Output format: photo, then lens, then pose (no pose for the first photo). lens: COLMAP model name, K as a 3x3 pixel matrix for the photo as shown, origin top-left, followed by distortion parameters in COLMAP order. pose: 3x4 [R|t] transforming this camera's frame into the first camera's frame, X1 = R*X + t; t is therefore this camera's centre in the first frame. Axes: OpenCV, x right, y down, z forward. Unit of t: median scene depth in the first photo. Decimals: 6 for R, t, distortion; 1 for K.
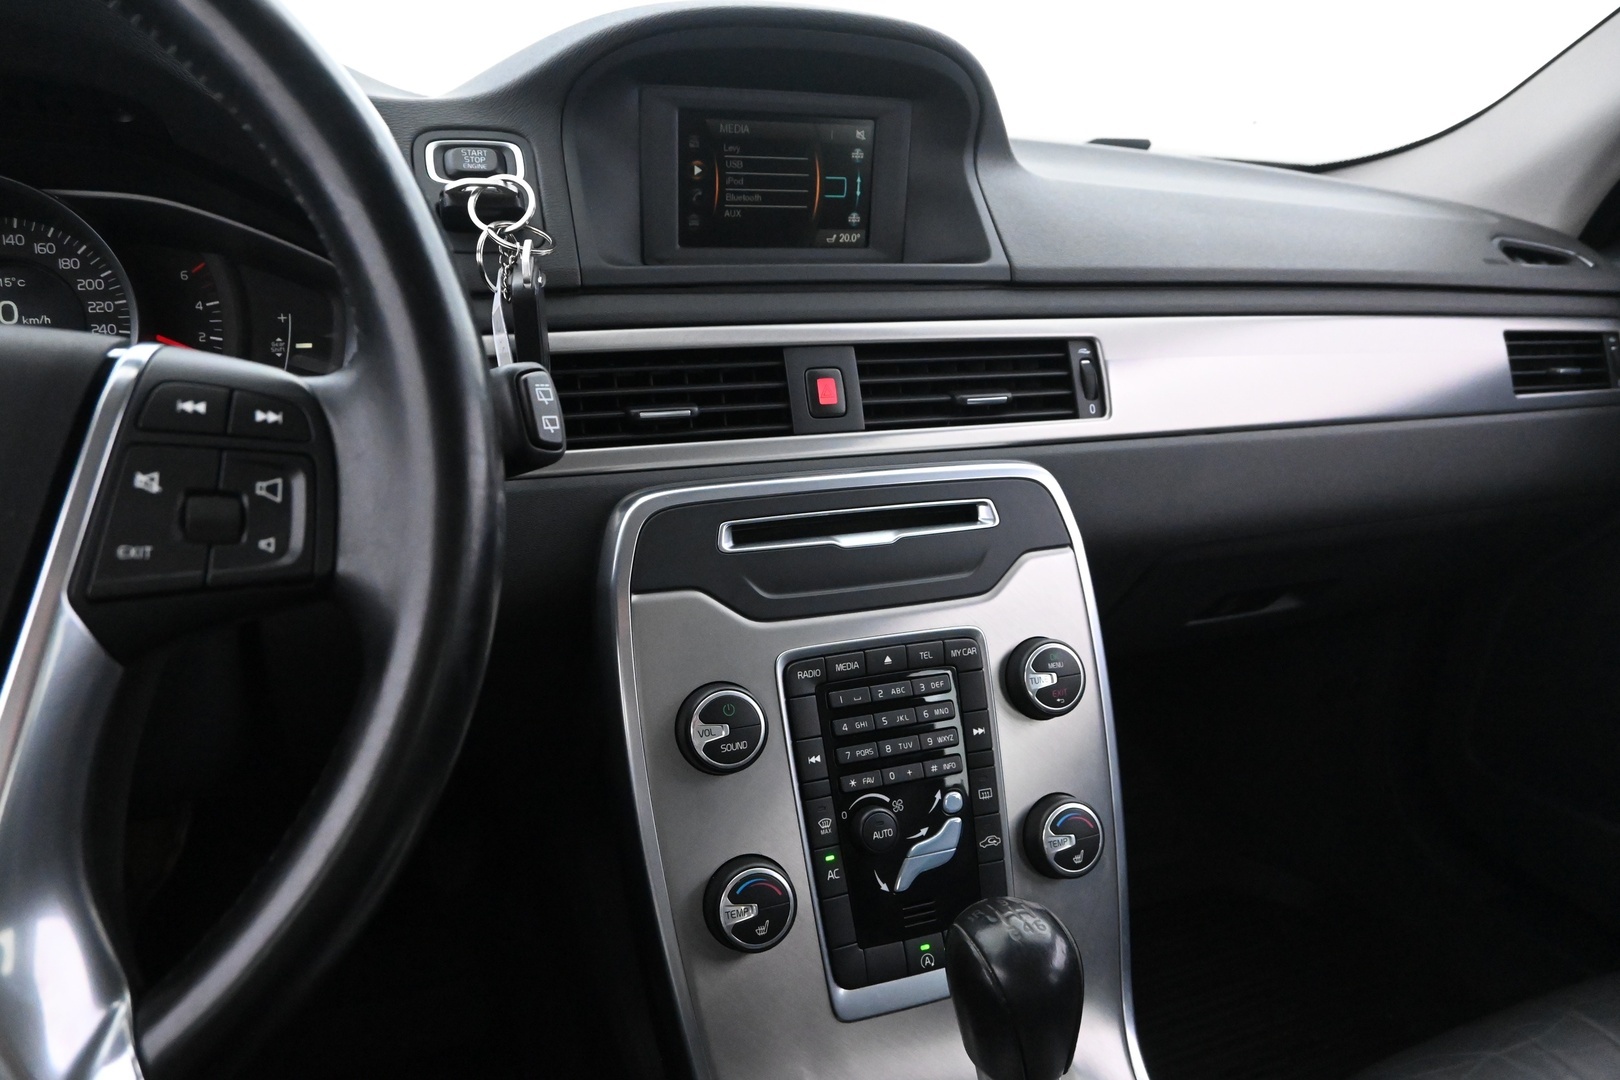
lens RADIAL K [[1120.3, 0, 810.0], [0, 1120.3, 540.0], [0, 0, 1]] dist [-0.000440, -0.000665]
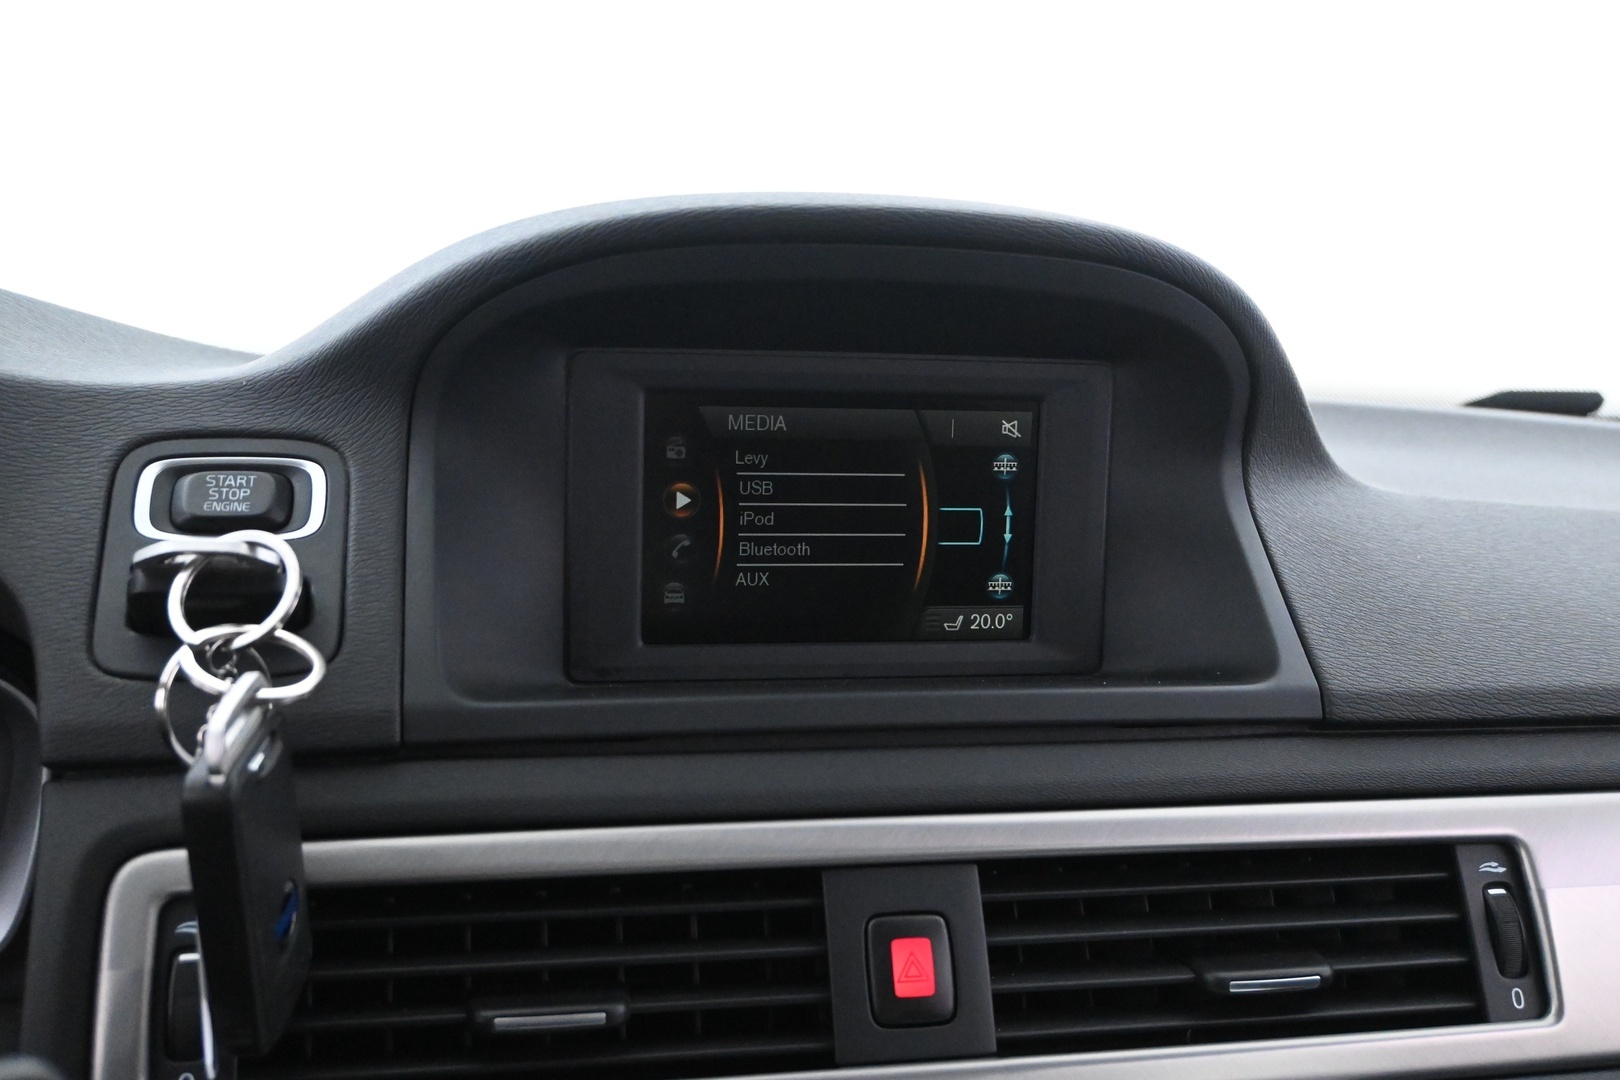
lens RADIAL K [[1651.6, 0, 810.0], [0, 1651.6, 540.0], [0, 0, 1]] dist [0.000804, -0.013963]
pose [[0.987198, 0.006886, -0.159350, 0.079844], [-0.043299, 0.973120, -0.226190, -0.146286], [0.153509, 0.230194, 0.960961, 0.290694]]
